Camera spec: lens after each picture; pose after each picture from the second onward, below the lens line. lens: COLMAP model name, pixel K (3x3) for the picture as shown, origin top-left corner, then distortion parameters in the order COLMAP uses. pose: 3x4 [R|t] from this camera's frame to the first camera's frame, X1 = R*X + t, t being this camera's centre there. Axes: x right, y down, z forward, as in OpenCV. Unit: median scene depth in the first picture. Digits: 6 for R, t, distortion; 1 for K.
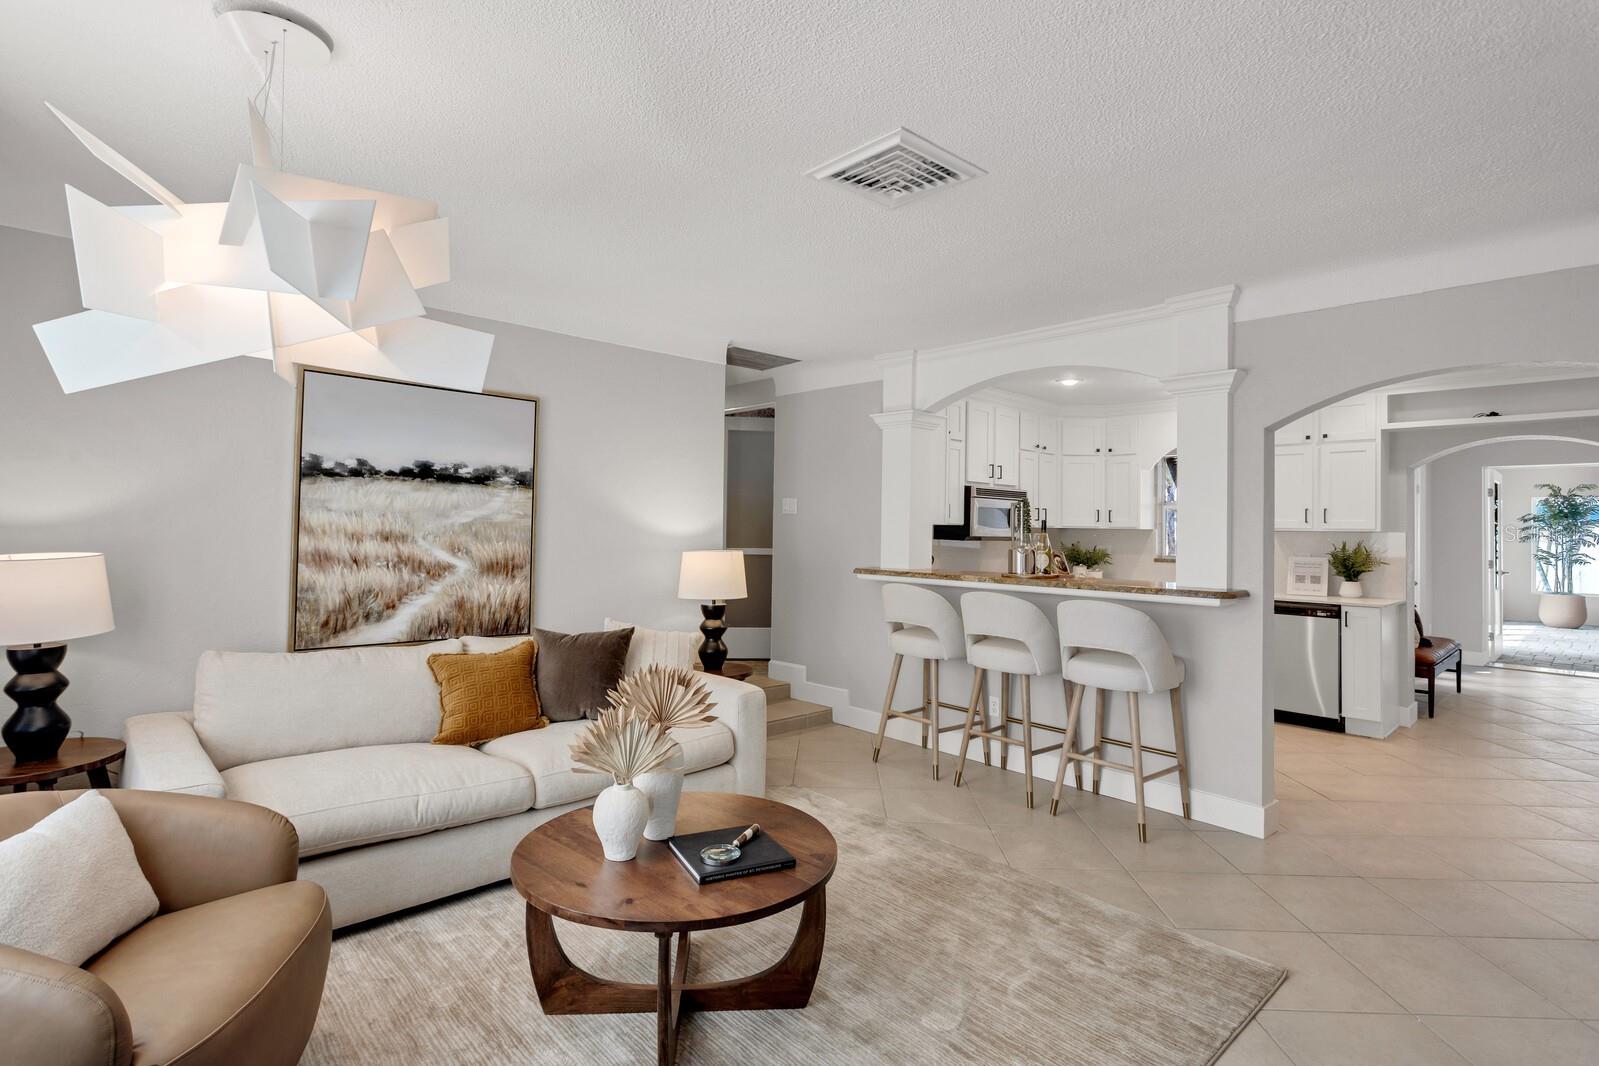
lens RADIAL K [[797.3, 0, 805.3], [0, 797.3, 511.7], [0, 0, 1]] dist [0.002510, 0.000959]
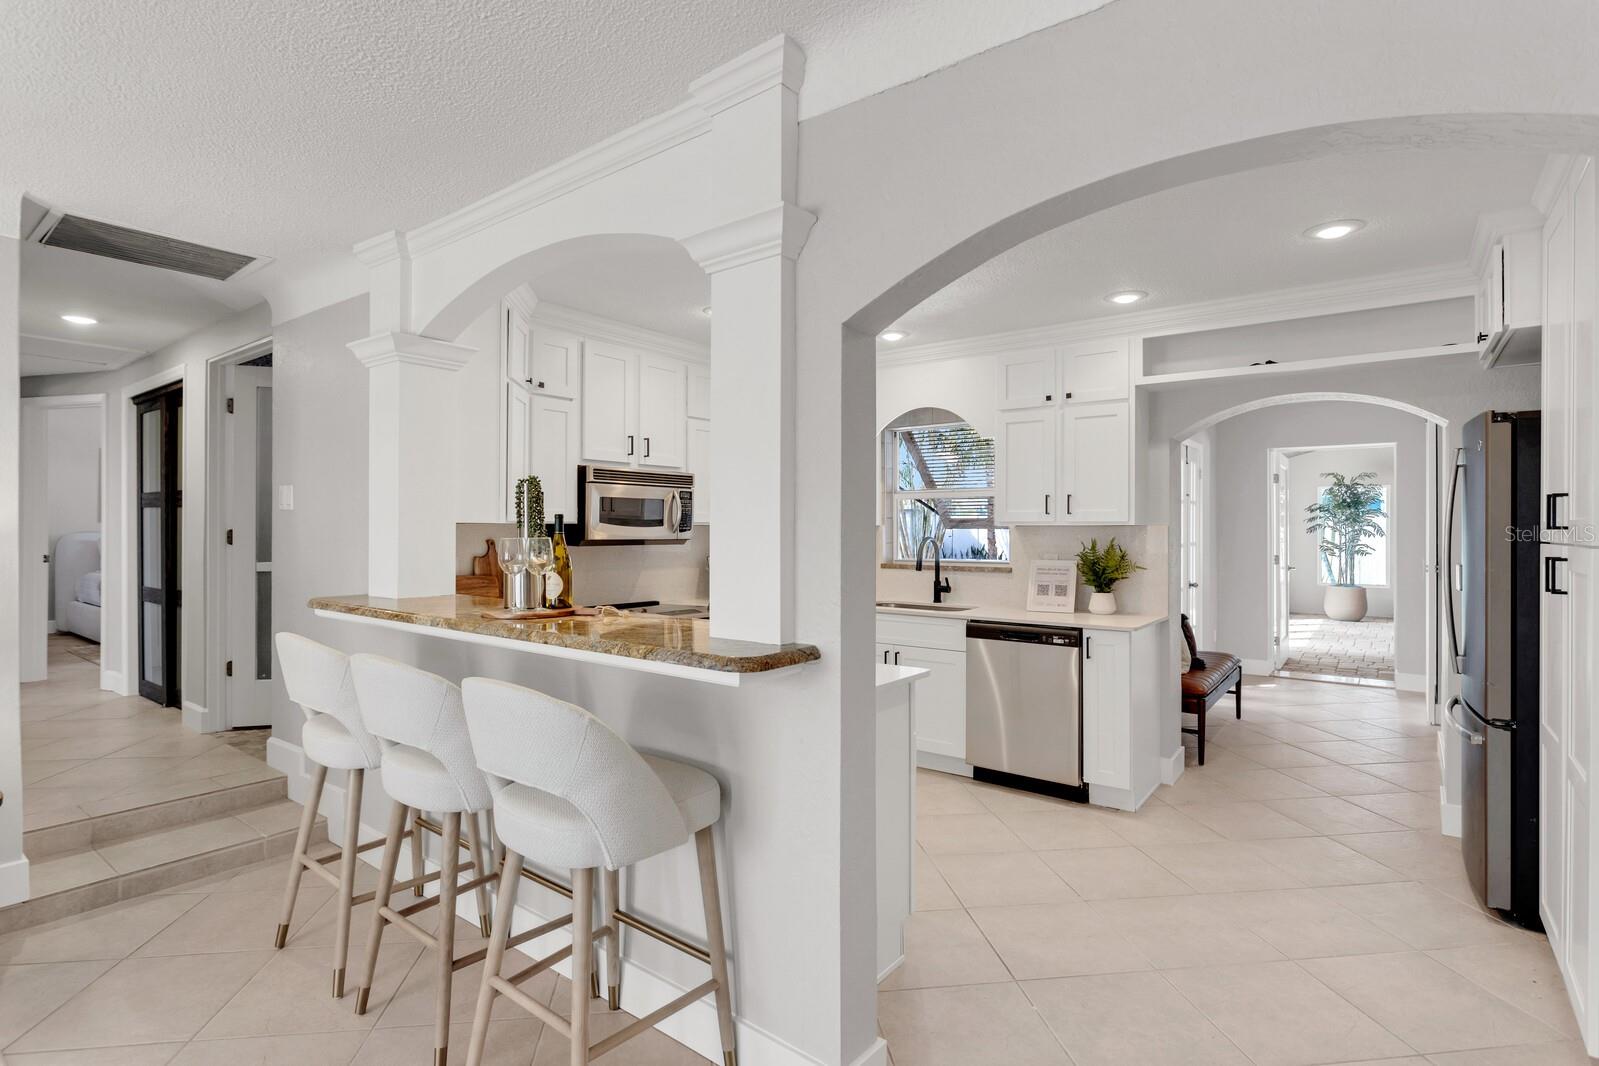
lens RADIAL K [[796.0, 0, 796.3], [0, 796.0, 526.1], [0, 0, 1]] dist [-0.002689, 0.000456]
pose [[0.987732, -0.013984, 0.155532, 0.285898], [0.010974, 0.999736, 0.020197, 0.007437], [-0.155773, -0.018243, 0.987624, 0.311704]]
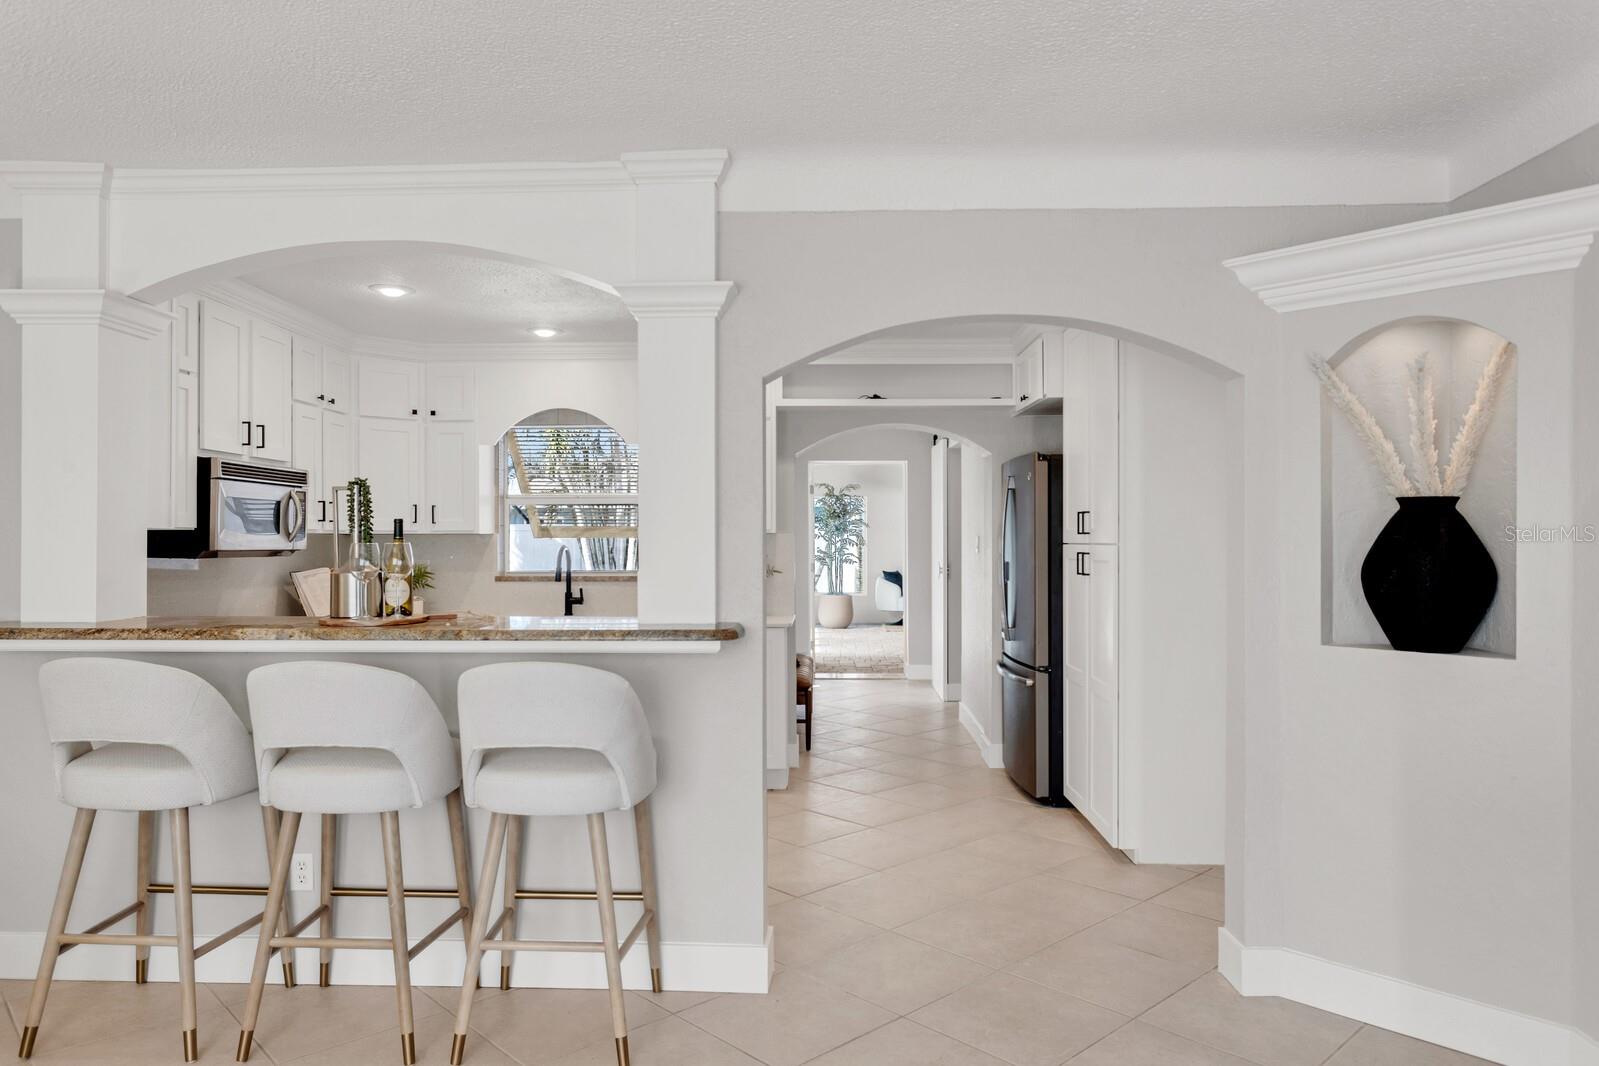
lens RADIAL K [[1053.7, 0, 799.5], [0, 1053.7, 533.0], [0, 0, 1]] dist [-0.003577, -0.000192]
pose [[0.708382, -0.012376, 0.705720, -0.014166], [-0.001018, 0.999827, 0.018555, 0.005226], [-0.705828, -0.013863, 0.708248, 0.218401]]
